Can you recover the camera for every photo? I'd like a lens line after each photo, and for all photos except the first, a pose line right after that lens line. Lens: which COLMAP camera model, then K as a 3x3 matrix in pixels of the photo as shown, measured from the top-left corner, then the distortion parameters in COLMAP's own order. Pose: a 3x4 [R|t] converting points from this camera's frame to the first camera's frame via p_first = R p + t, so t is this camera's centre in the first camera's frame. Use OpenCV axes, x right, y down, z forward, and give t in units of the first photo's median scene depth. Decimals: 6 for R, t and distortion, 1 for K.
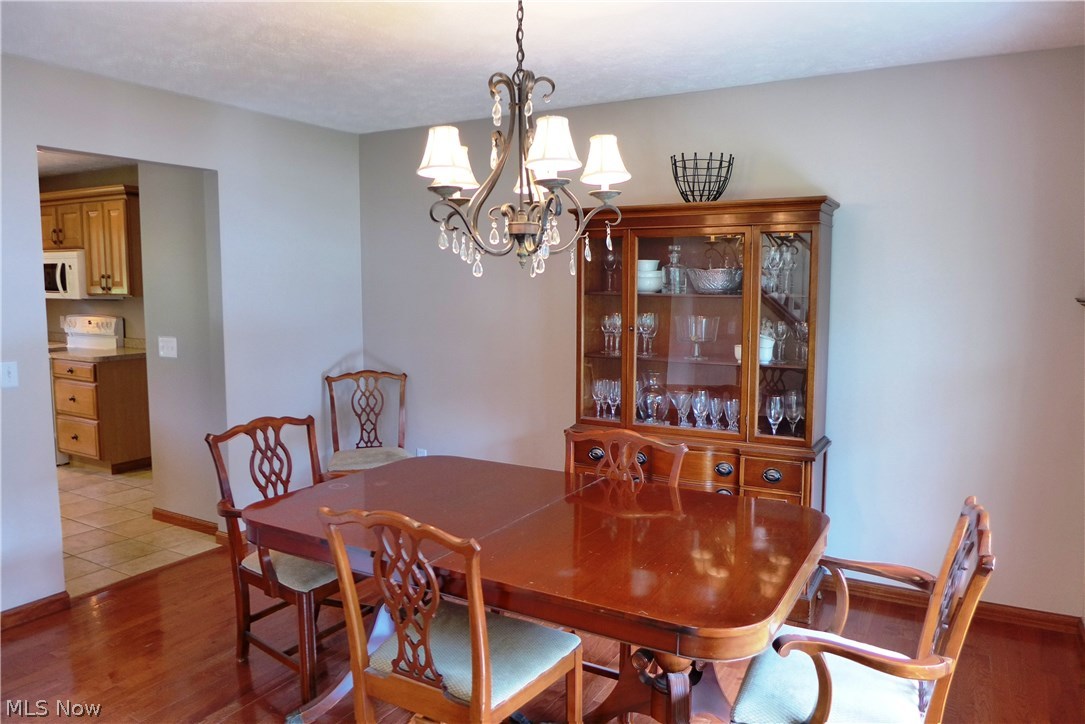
lens RADIAL K [[751.9, 0, 530.7], [0, 751.9, 359.4], [0, 0, 1]] dist [-0.034534, 0.007716]
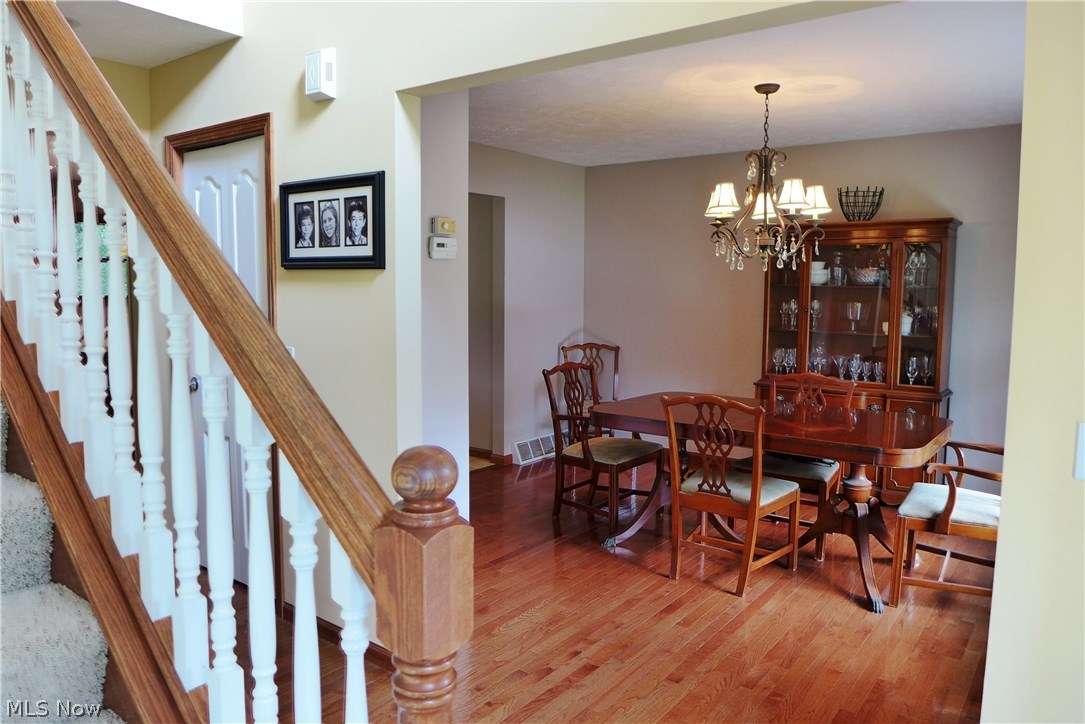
lens RADIAL K [[749.0, 0, 542.5], [0, 749.0, 362.0], [0, 0, 1]] dist [-0.054180, 0.028702]
pose [[0.992908, 0.018207, -0.117484, -0.200254], [-0.018135, 0.999834, 0.001682, 0.065483], [0.117495, 0.000460, 0.993073, -0.464270]]
